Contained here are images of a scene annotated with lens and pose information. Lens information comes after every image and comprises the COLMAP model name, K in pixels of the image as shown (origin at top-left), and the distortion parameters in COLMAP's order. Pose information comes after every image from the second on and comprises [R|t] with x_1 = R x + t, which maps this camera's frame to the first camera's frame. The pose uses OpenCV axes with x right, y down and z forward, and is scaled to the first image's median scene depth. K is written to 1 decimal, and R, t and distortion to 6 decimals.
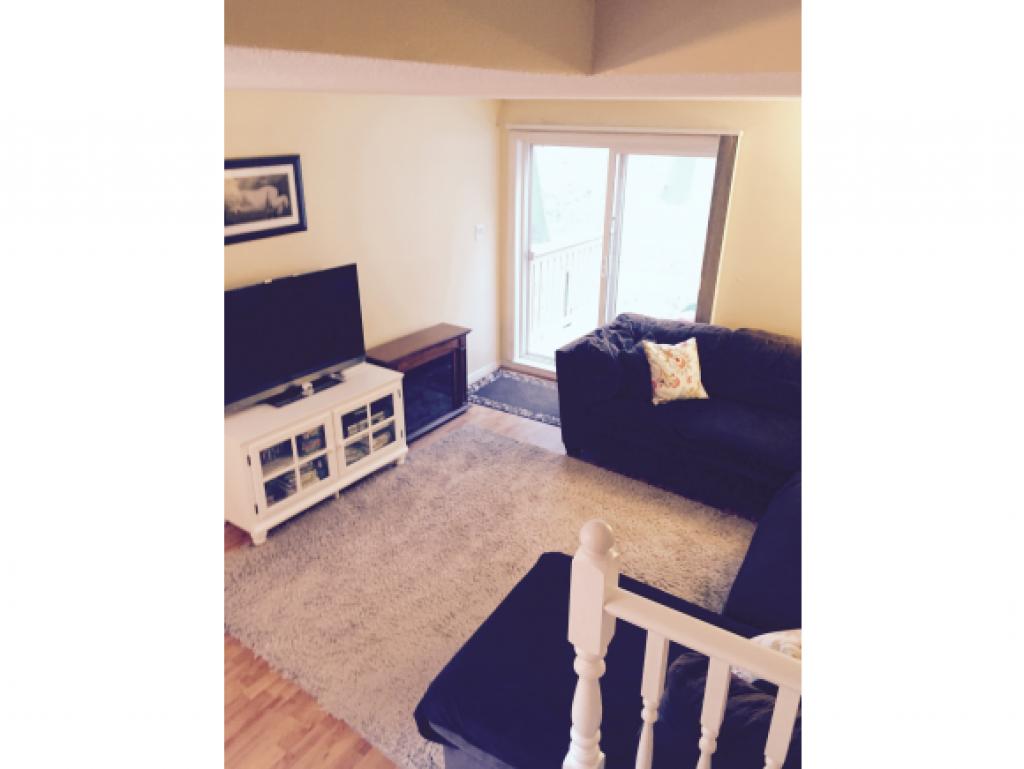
lens RADIAL K [[658.4, 0, 513.5], [0, 658.4, 377.3], [0, 0, 1]] dist [0.057230, -0.052709]
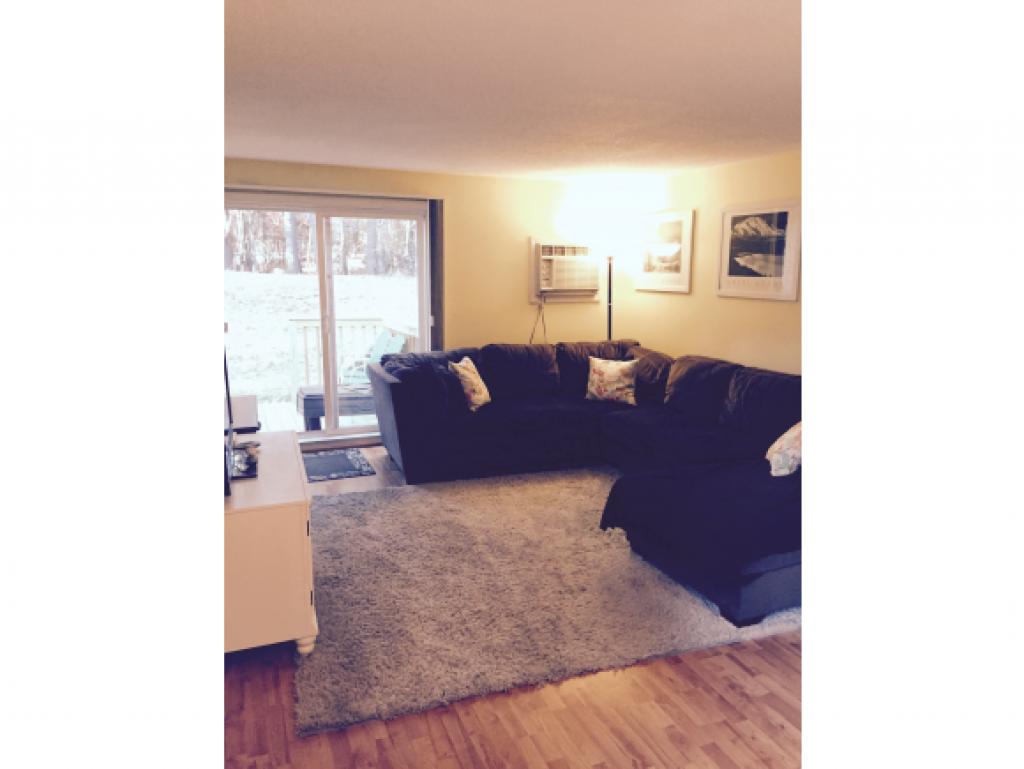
lens RADIAL K [[658.4, 0, 516.3], [0, 658.4, 387.6], [0, 0, 1]] dist [0.057230, -0.052709]
pose [[0.532314, -0.151002, 0.832971, -0.701856], [0.316175, 0.948221, -0.030158, 0.059265], [-0.785287, 0.279418, 0.552495, 0.292608]]
